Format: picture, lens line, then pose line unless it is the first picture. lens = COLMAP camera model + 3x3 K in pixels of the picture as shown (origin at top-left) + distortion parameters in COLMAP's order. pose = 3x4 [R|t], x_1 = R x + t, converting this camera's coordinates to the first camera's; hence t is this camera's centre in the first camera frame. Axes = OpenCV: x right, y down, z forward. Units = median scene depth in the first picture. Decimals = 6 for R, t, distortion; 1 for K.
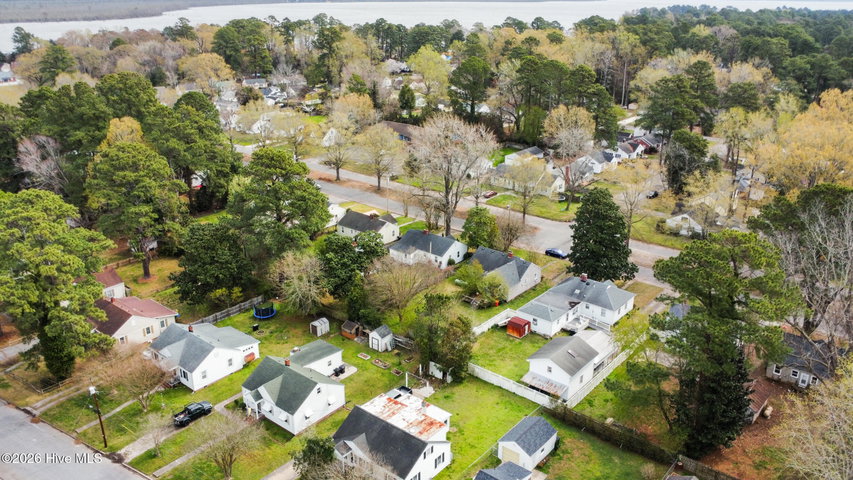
lens RADIAL K [[638.0, 0, 426.5], [0, 638.0, 240.0], [0, 0, 1]] dist [-0.020851, -0.000221]
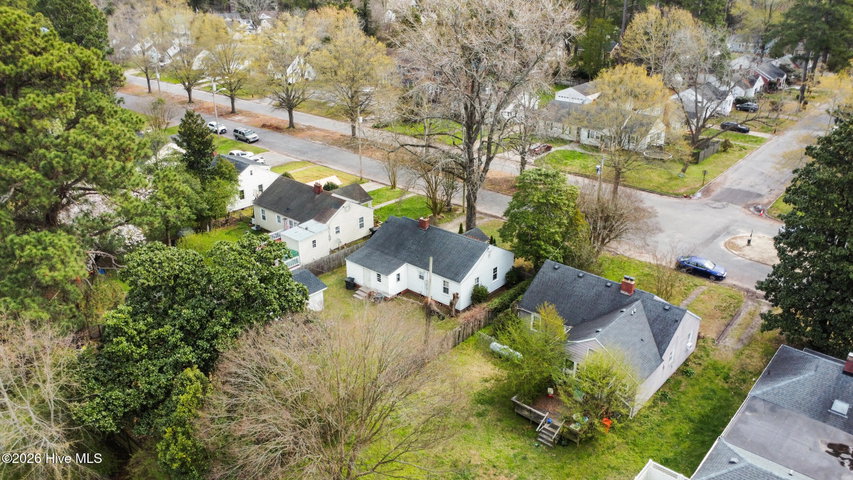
lens RADIAL K [[623.8, 0, 426.5], [0, 623.8, 240.0], [0, 0, 1]] dist [-0.030343, -0.000651]
pose [[0.999680, 0.001922, -0.025221, 0.012430], [-0.000533, 0.998490, 0.054940, -0.025926], [0.025289, -0.054908, 0.998171, 0.559310]]
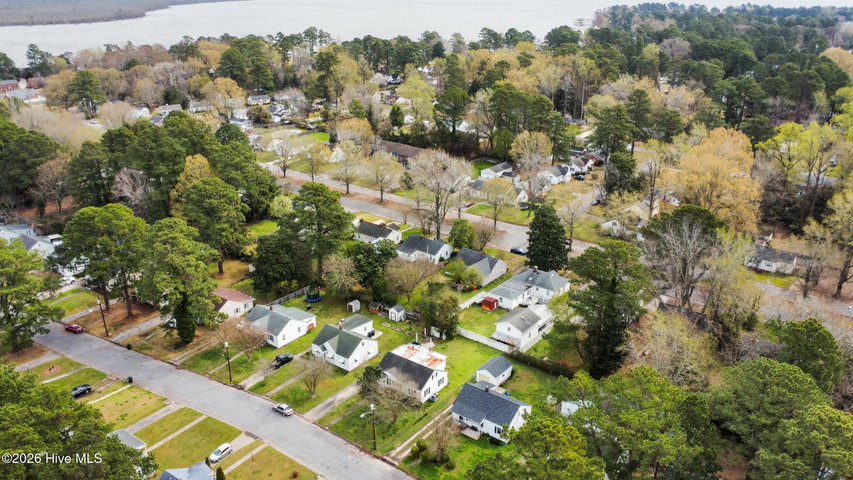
lens RADIAL K [[638.0, 0, 426.5], [0, 638.0, 240.0], [0, 0, 1]] dist [-0.020851, -0.000221]
pose [[0.999409, -0.015814, 0.030525, -0.035055], [0.015400, 0.999787, 0.013763, -0.025745], [-0.030736, -0.013285, 0.999439, -0.368006]]
